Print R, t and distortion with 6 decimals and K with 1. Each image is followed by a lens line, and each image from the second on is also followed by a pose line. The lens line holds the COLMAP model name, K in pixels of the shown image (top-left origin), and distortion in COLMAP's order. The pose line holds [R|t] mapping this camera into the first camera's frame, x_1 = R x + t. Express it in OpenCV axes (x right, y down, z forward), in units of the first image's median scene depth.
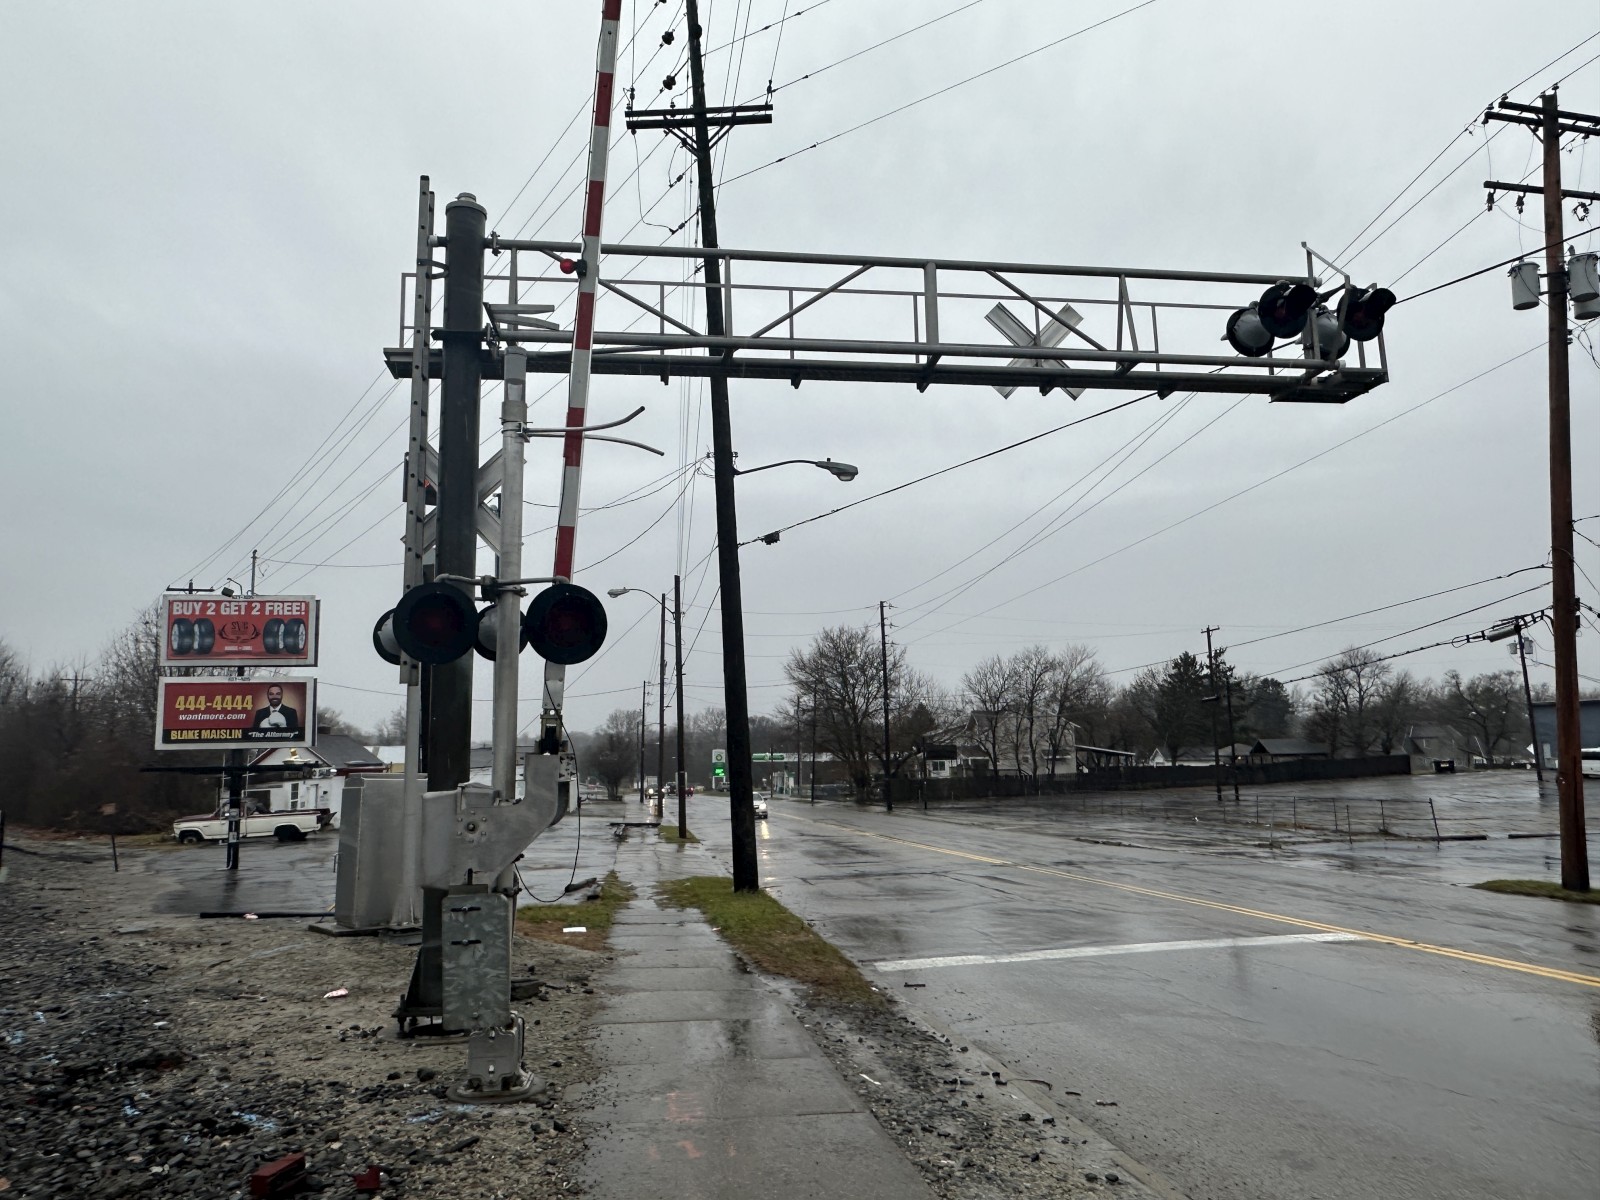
lens RADIAL K [[1134.3, 0, 805.5], [0, 1134.3, 609.4], [0, 0, 1]] dist [-0.001182, 0.002846]
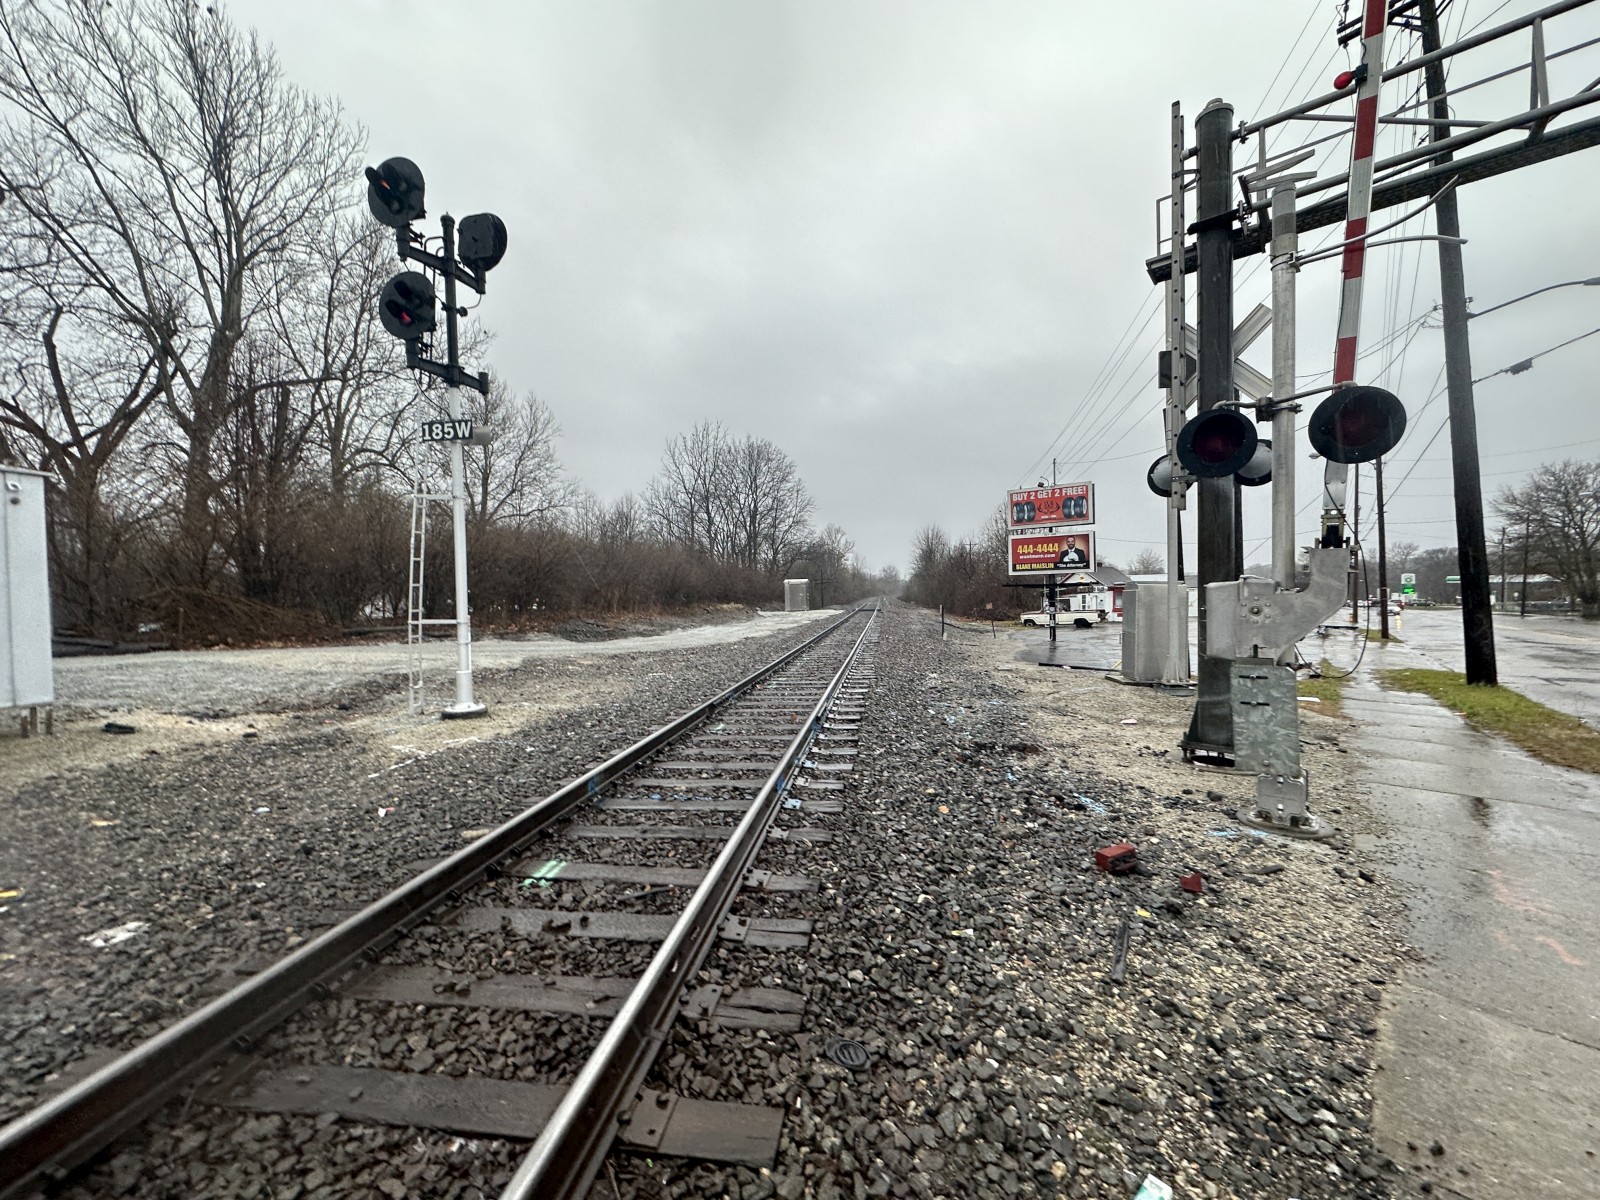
lens RADIAL K [[636.8, 0, 801.1], [0, 636.8, 599.9], [0, 0, 1]] dist [-0.000827, 0.000232]
pose [[0.672777, 0.011604, -0.739755, -0.030435], [0.103153, 0.988640, 0.109321, 0.014560], [0.732619, -0.149857, 0.663937, 0.051280]]
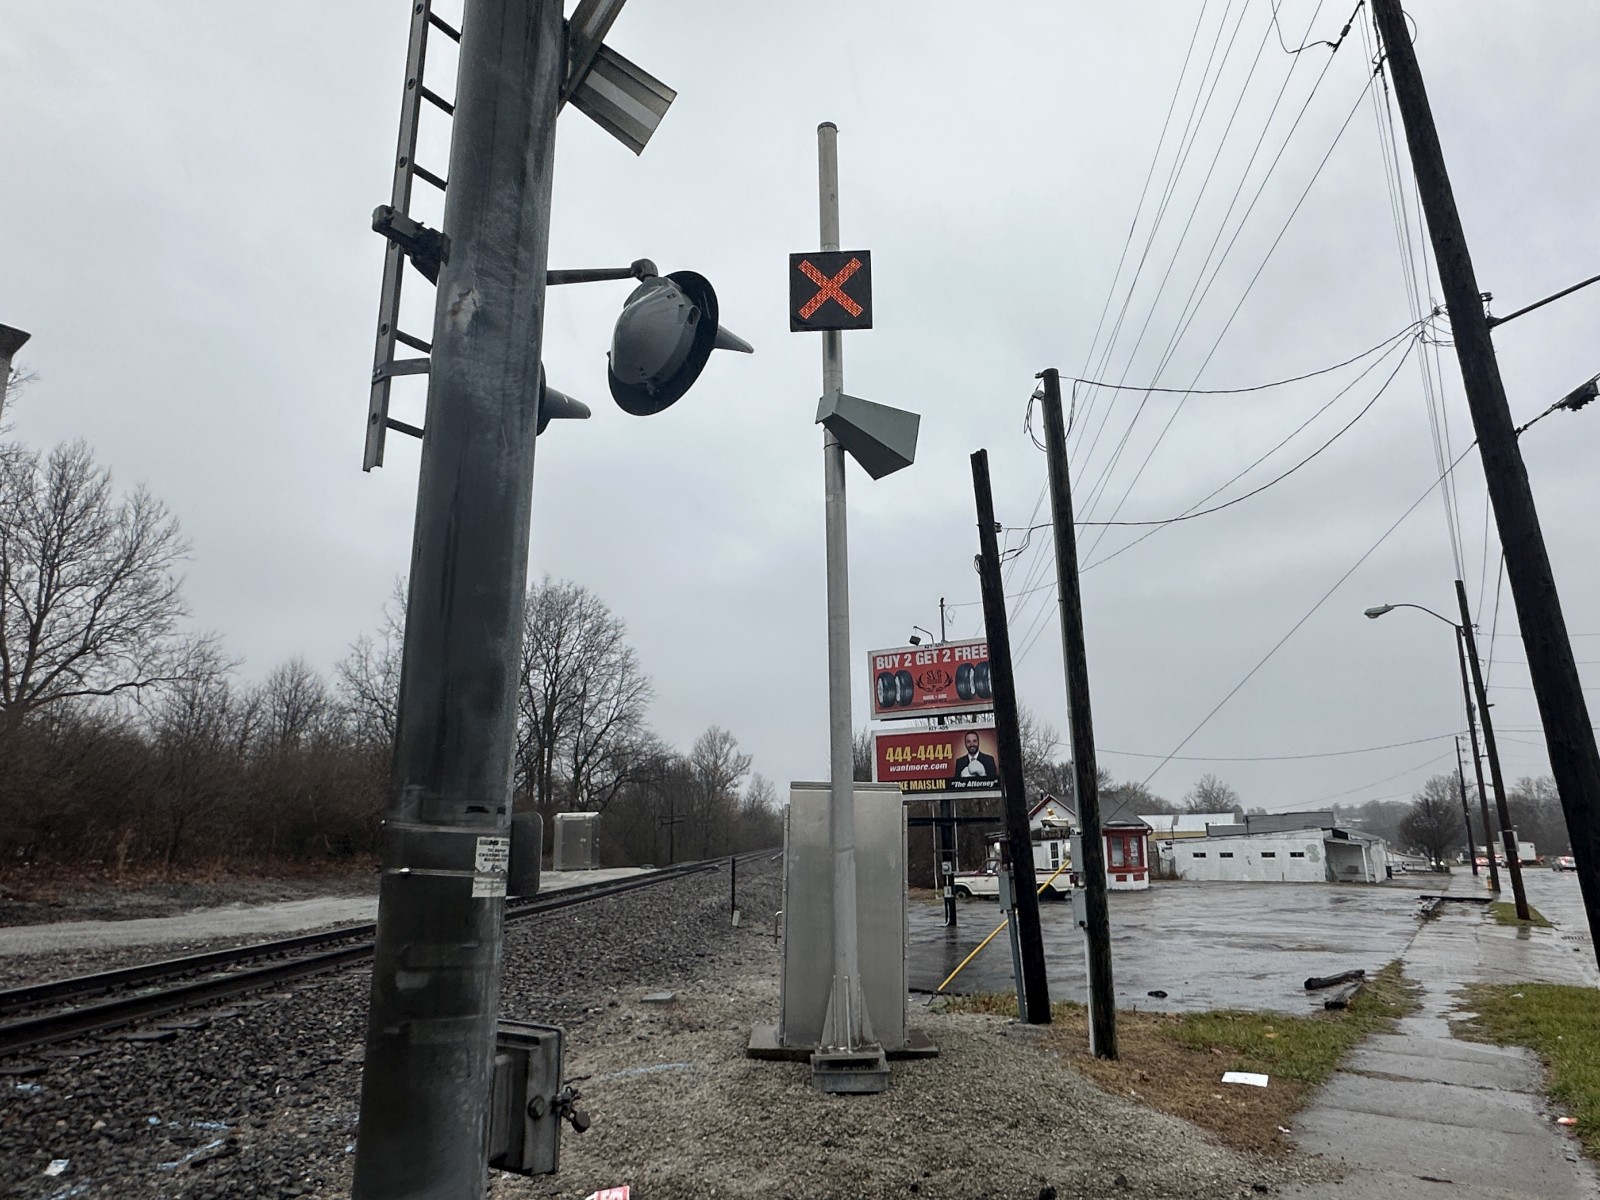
lens RADIAL K [[990.6, 0, 808.1], [0, 990.6, 608.6], [0, 0, 1]] dist [-0.000210, 0.000654]
pose [[0.747129, -0.145617, -0.648532, -0.009656], [0.086676, 0.988720, -0.122147, 0.054719], [0.659004, 0.035047, 0.751323, 0.276901]]
